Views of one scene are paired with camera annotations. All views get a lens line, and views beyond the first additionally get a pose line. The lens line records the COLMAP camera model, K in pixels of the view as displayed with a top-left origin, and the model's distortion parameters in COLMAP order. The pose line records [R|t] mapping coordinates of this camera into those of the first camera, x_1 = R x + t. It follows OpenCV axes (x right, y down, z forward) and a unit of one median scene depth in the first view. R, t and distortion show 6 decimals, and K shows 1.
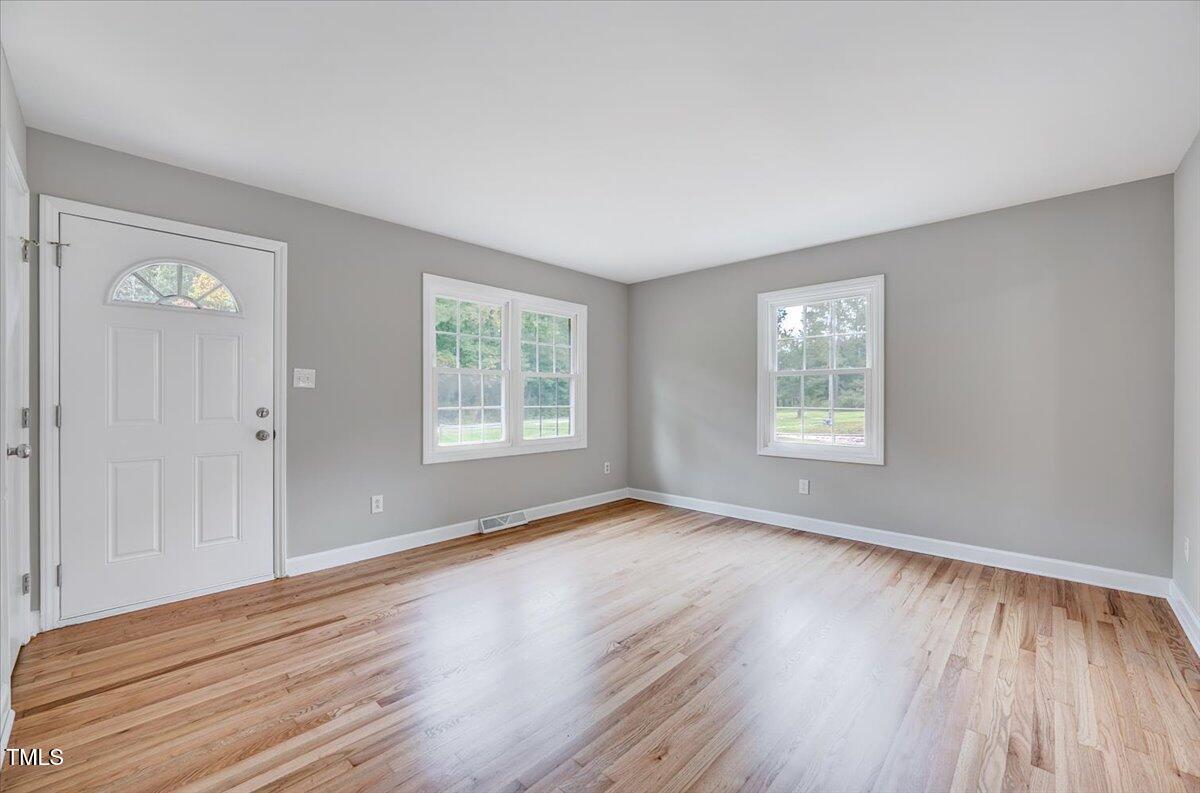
lens RADIAL K [[481.2, 0, 604.9], [0, 481.2, 393.1], [0, 0, 1]] dist [-0.016968, -0.000194]
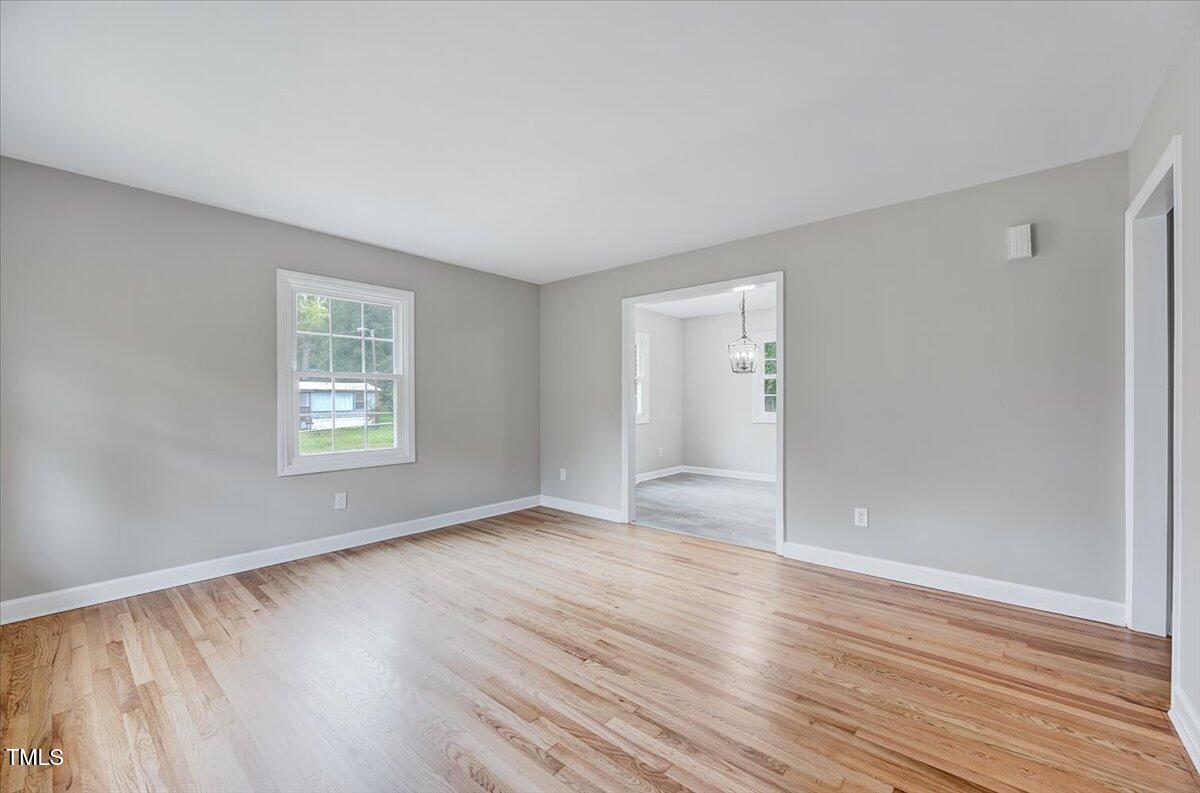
lens RADIAL K [[481.2, 0, 600.9], [0, 481.2, 401.8], [0, 0, 1]] dist [-0.016968, -0.000194]
pose [[-0.044195, -0.008261, 0.998989, -0.593488], [-0.003165, 0.999962, 0.008129, 0.000601], [-0.999018, -0.002803, -0.044219, 0.654768]]
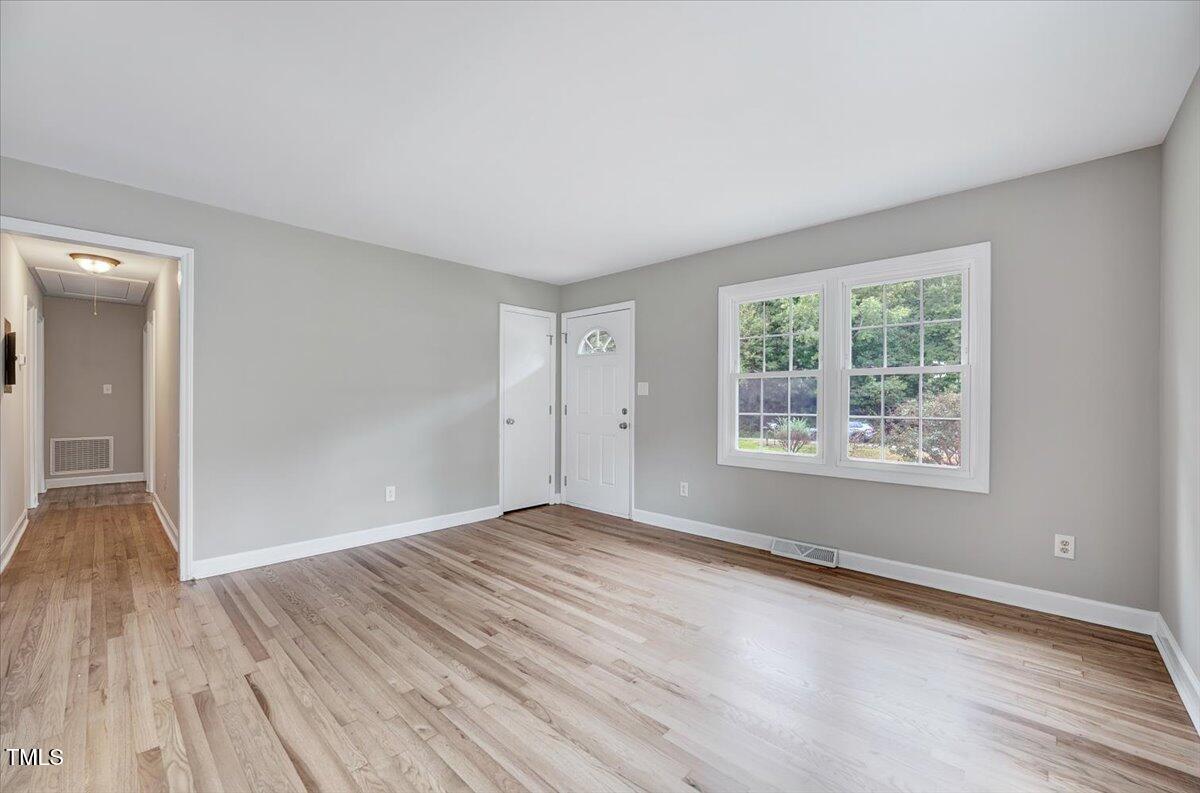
lens RADIAL K [[481.2, 0, 601.1], [0, 481.2, 400.0], [0, 0, 1]] dist [-0.016968, -0.000194]
pose [[-0.007671, -0.003112, -0.999966, 0.749435], [0.002297, 0.999992, -0.003130, 0.006152], [0.999968, -0.002321, -0.007664, 0.787078]]
